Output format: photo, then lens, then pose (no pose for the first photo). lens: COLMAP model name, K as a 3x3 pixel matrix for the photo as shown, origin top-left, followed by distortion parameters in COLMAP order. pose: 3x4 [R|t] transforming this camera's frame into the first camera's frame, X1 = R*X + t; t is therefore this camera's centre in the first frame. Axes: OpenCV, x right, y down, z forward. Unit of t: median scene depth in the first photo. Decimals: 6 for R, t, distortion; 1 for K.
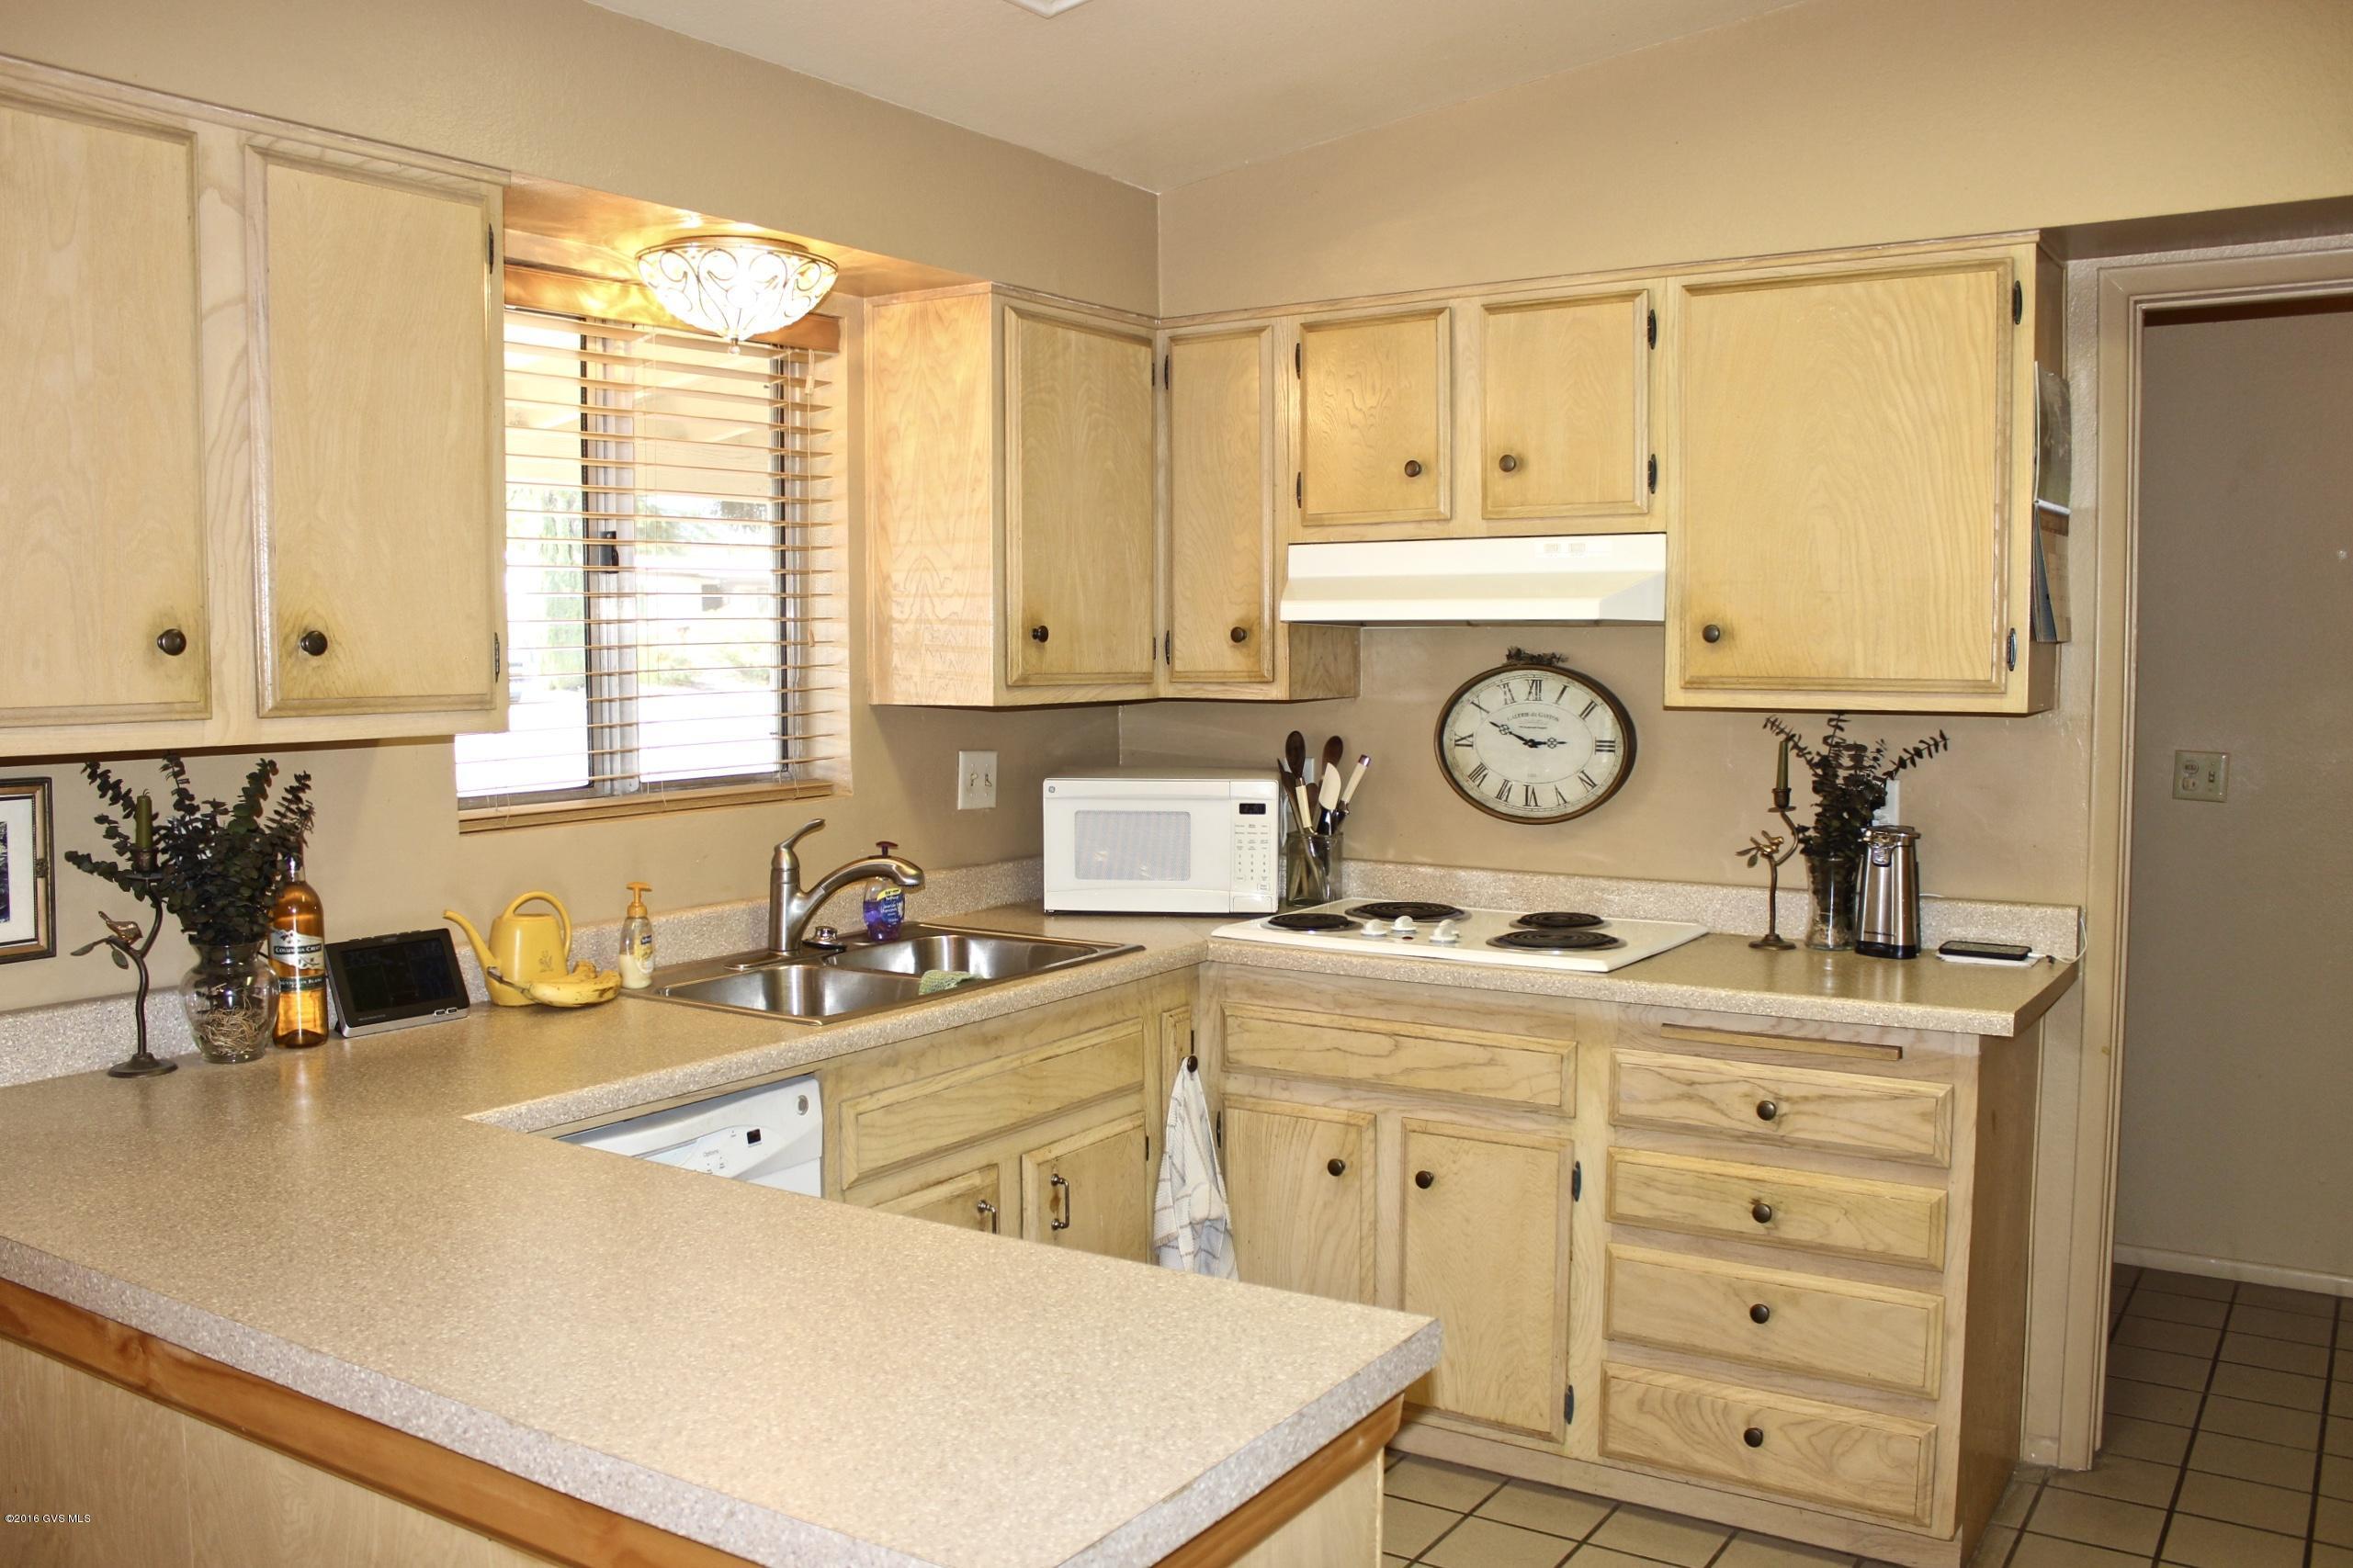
lens RADIAL K [[1972.9, 0, 1170.8], [0, 1972.9, 803.7], [0, 0, 1]] dist [-0.168968, 0.148771]
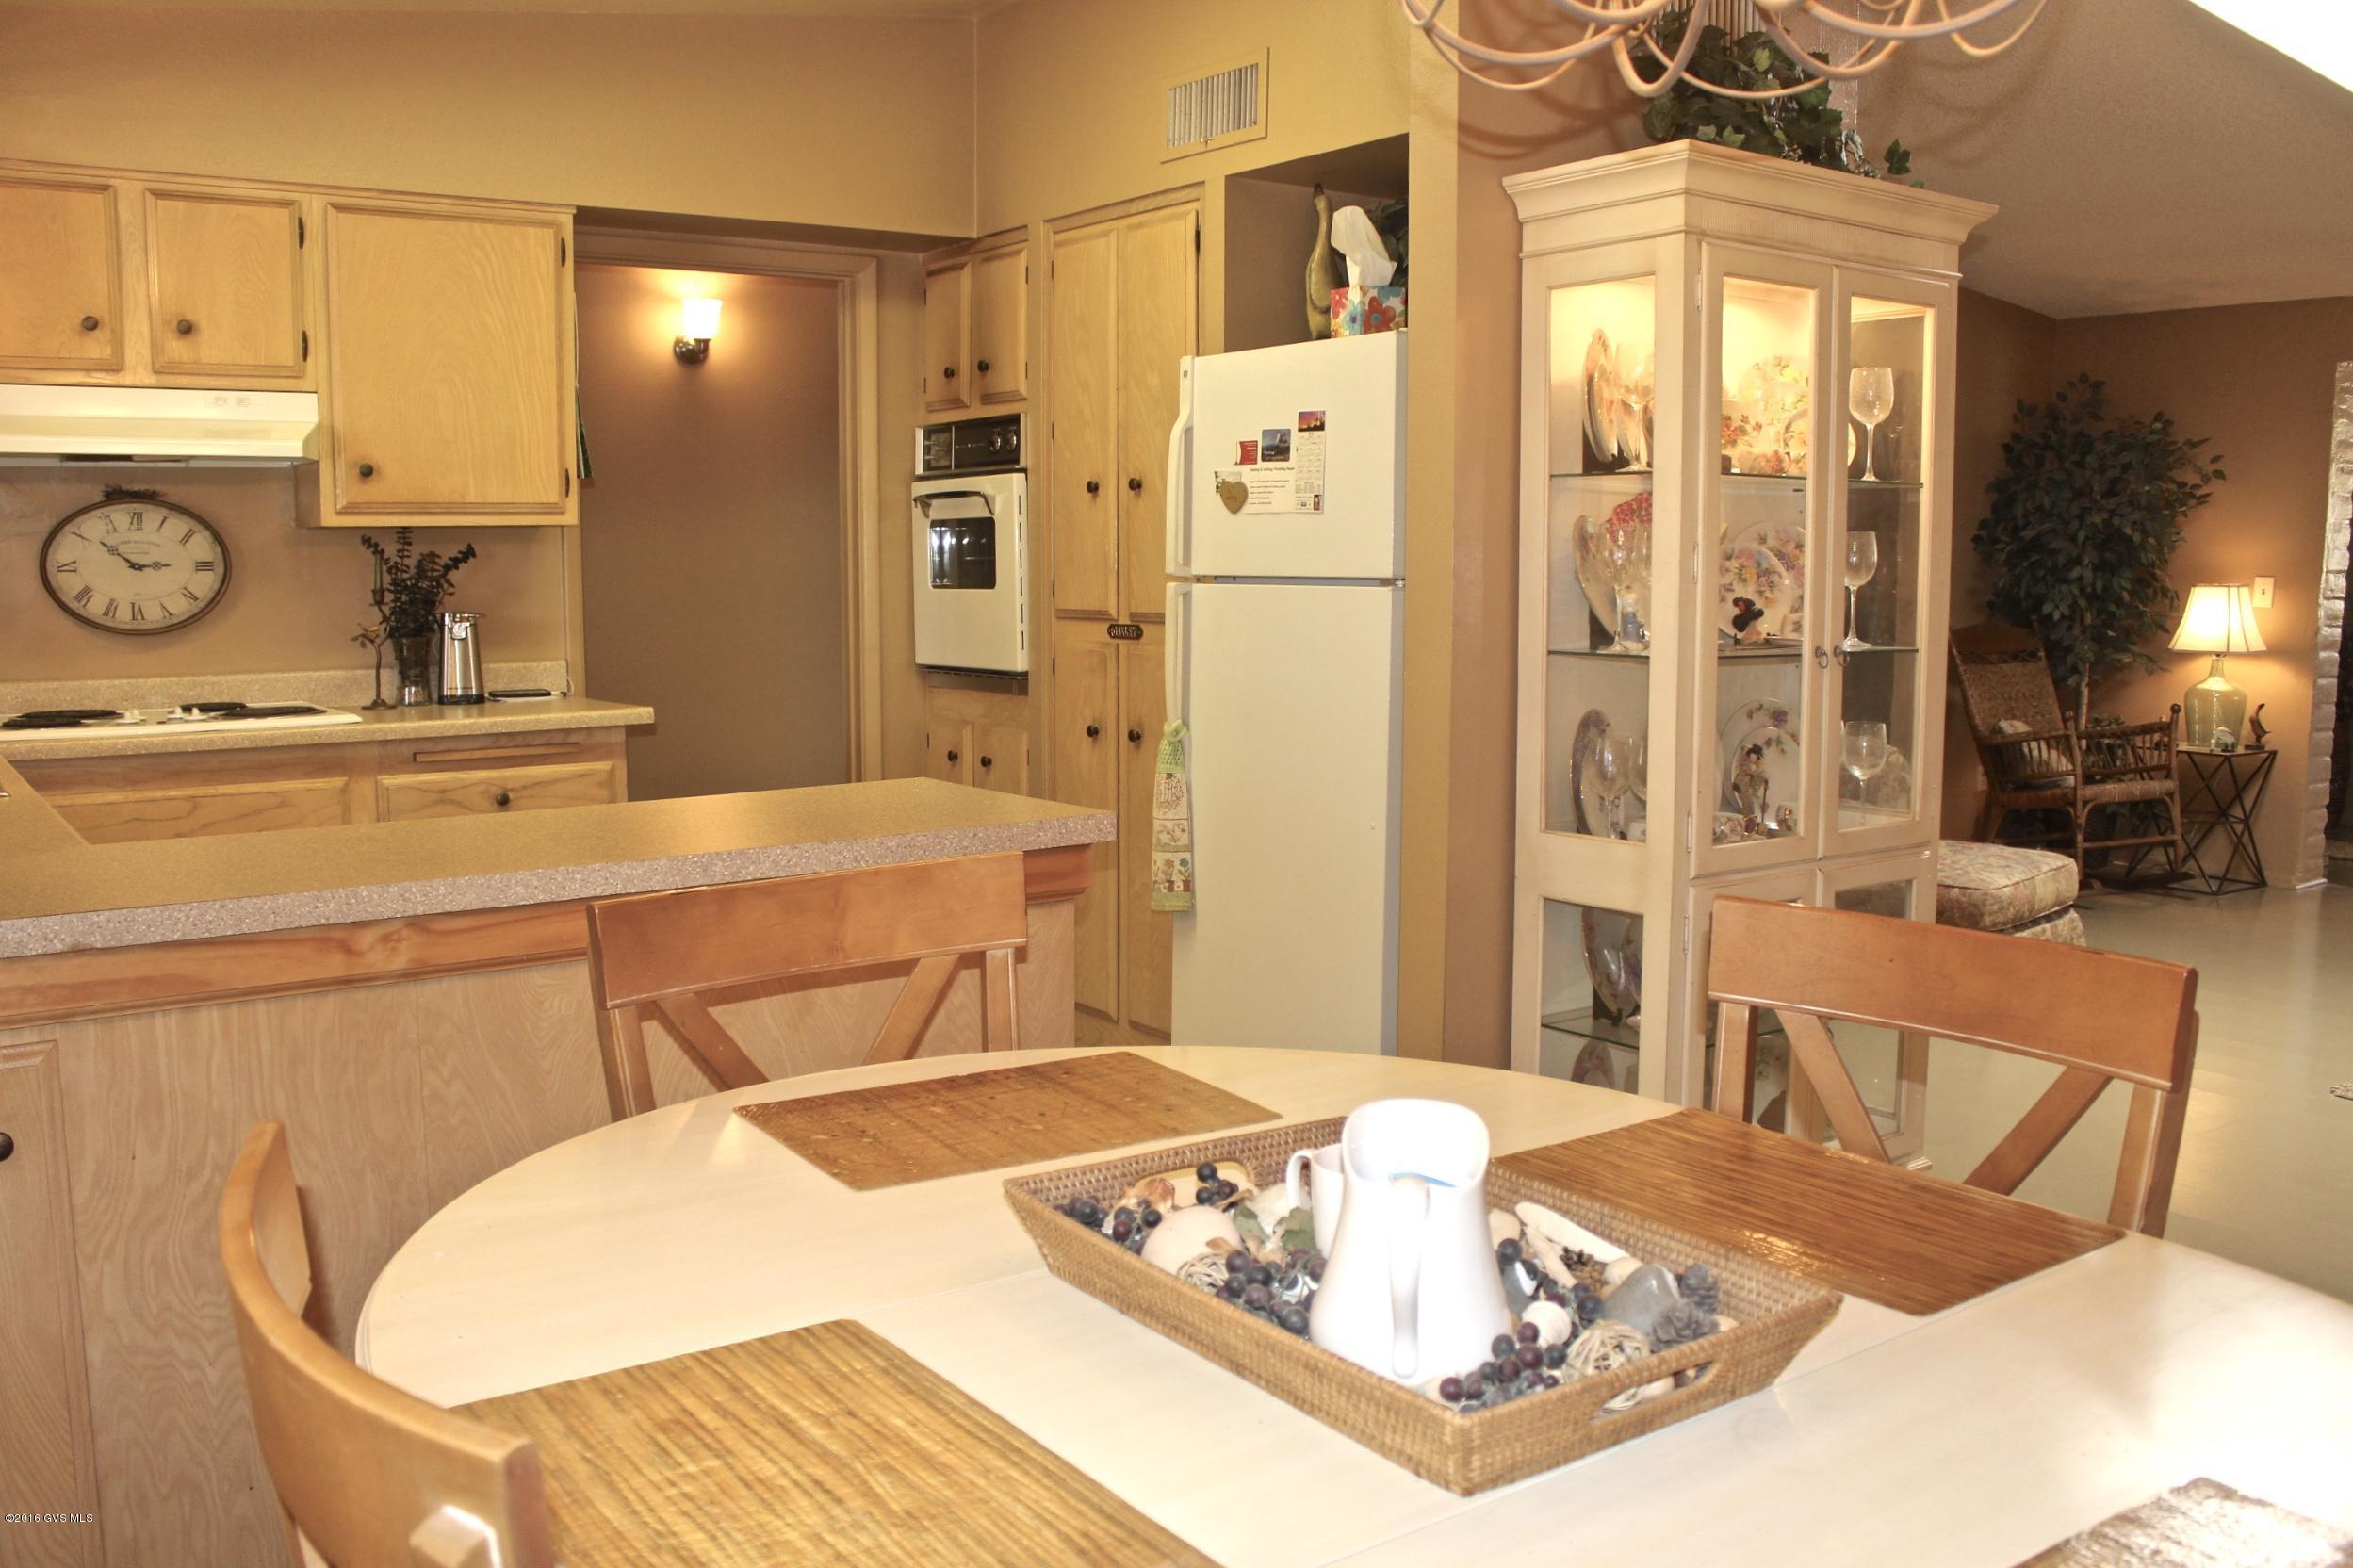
lens RADIAL K [[1973.1, 0, 1170.8], [0, 1973.1, 803.7], [0, 0, 1]] dist [-0.168968, 0.148771]
pose [[0.354236, -0.115304, 0.928021, -0.765626], [0.074711, 0.992687, 0.094821, 0.055923], [-0.932167, 0.035744, 0.360259, 0.017333]]
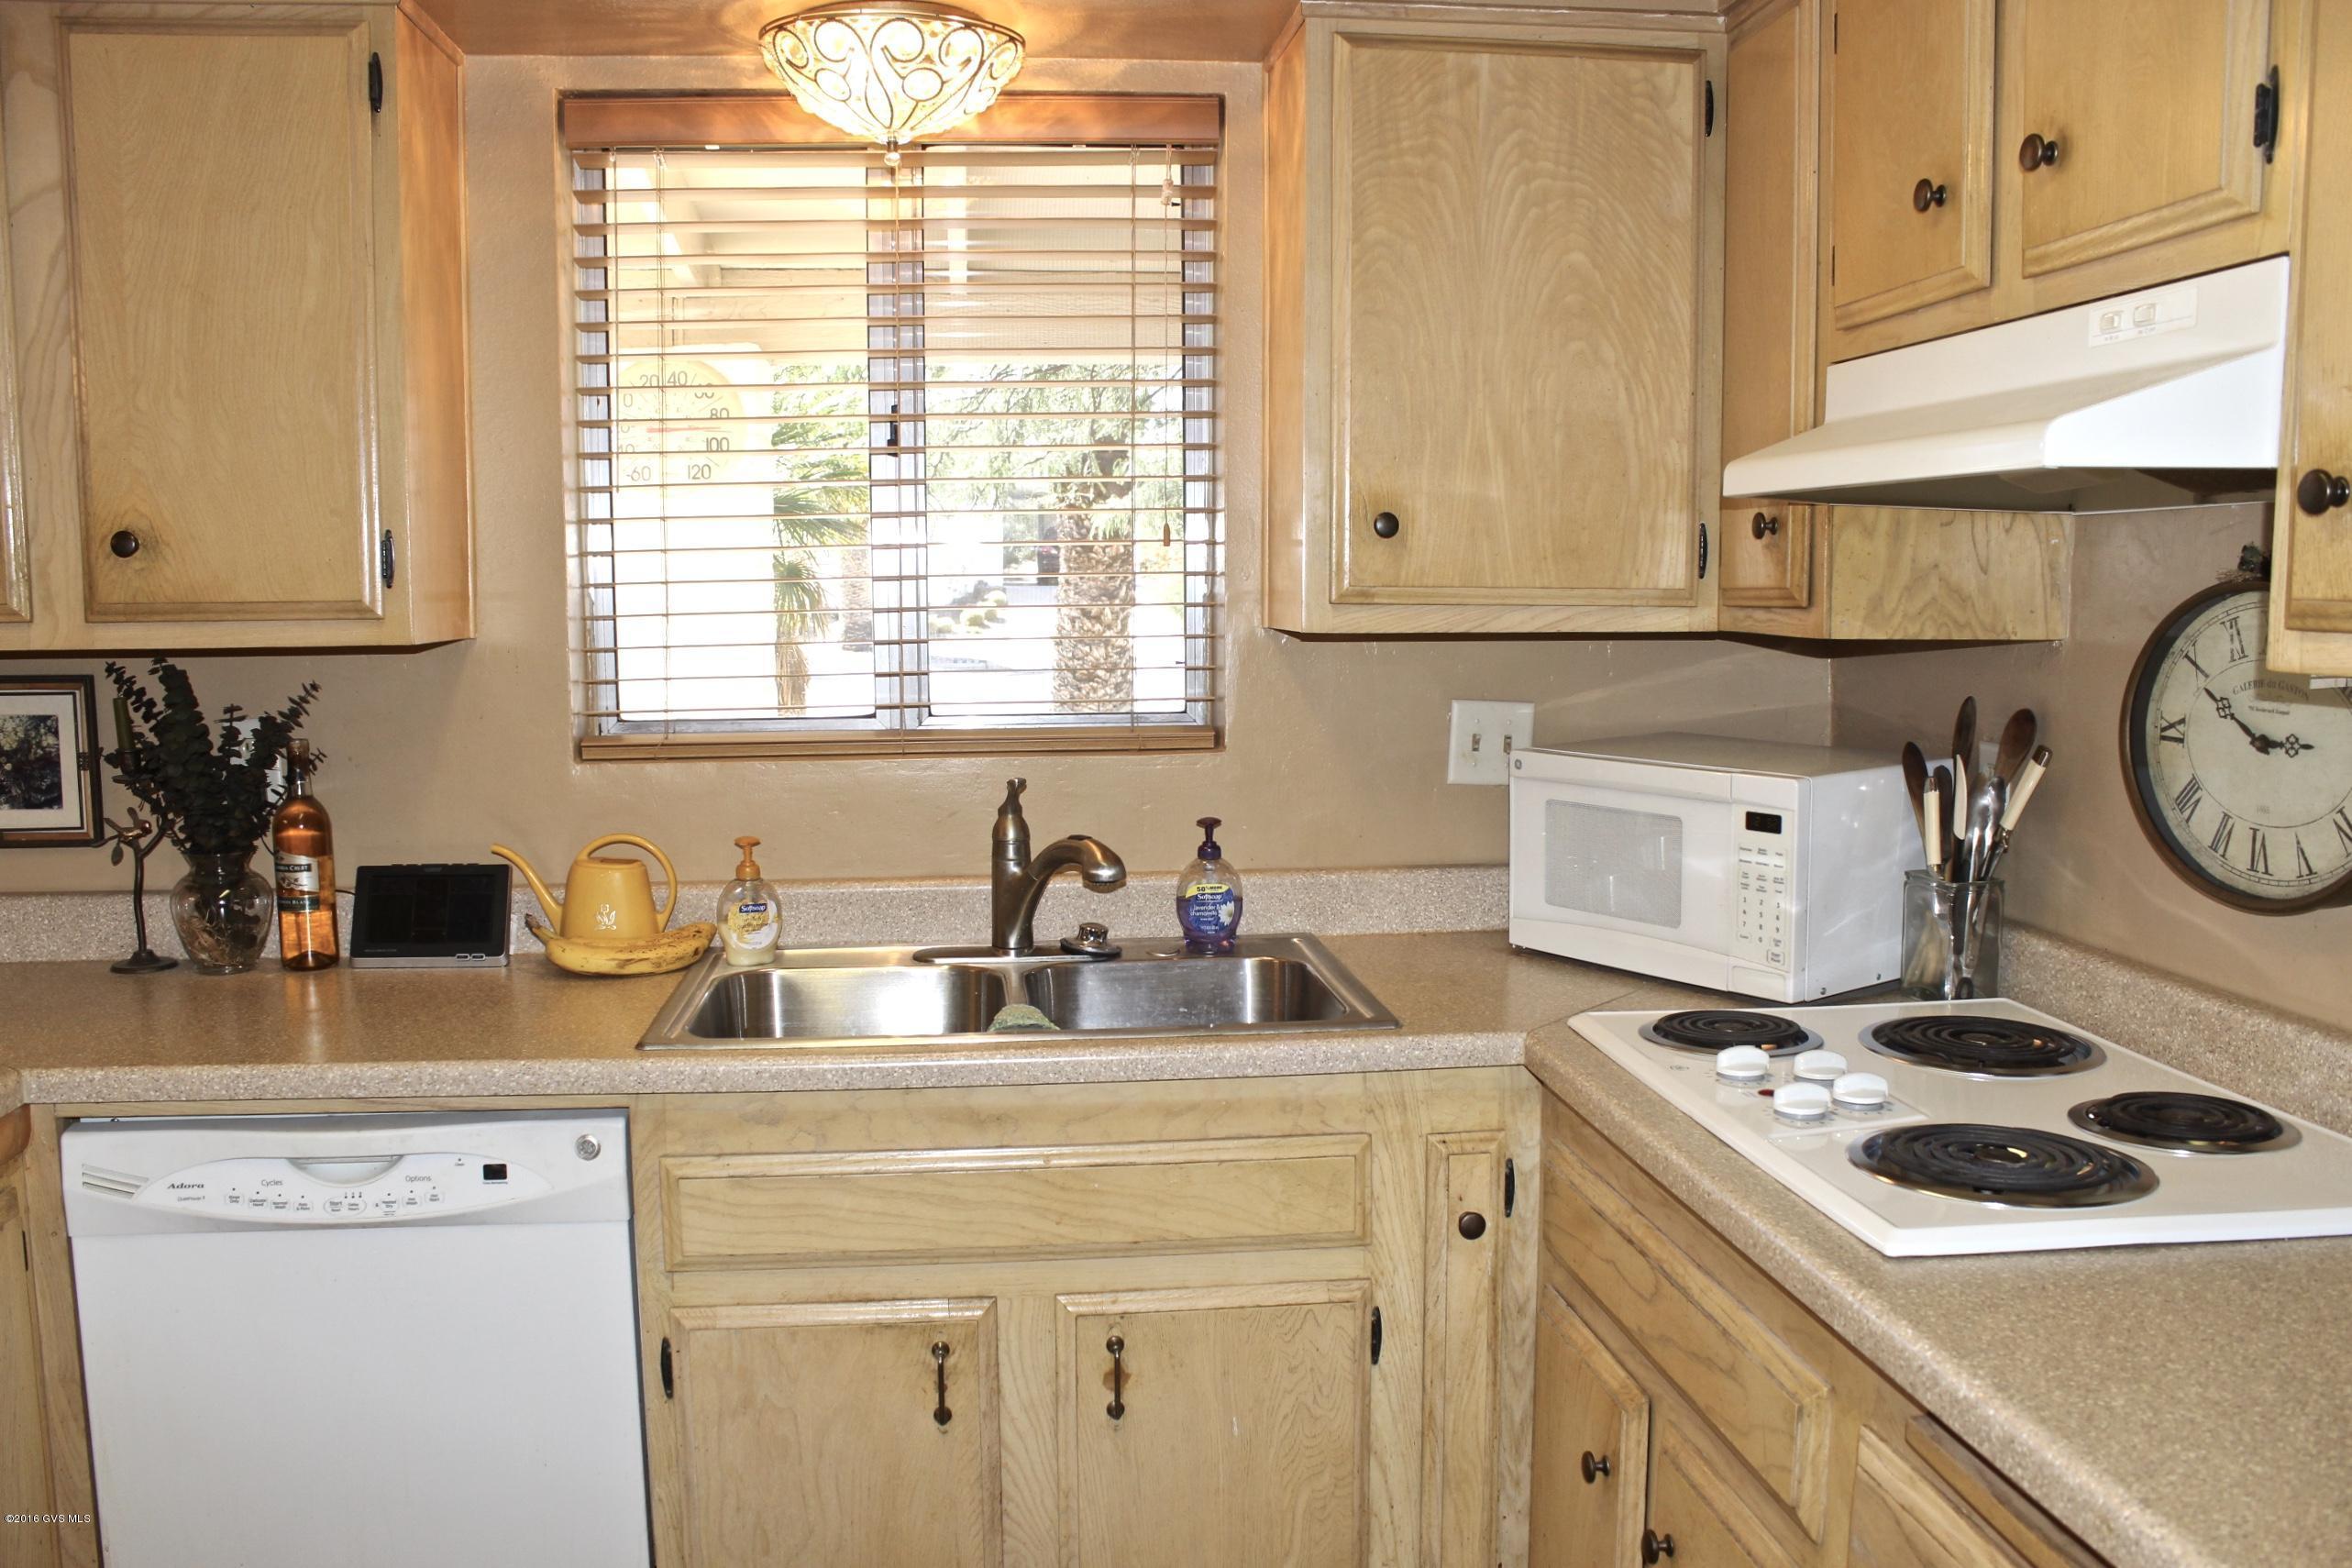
lens RADIAL K [[1972.3, 0, 1170.3], [0, 1972.3, 803.7], [0, 0, 1]] dist [-0.168968, 0.148771]
pose [[0.635744, 0.088772, -0.766778, 0.425140], [-0.060881, 0.996037, 0.064837, -0.034049], [0.769495, 0.005463, 0.638629, 0.564284]]
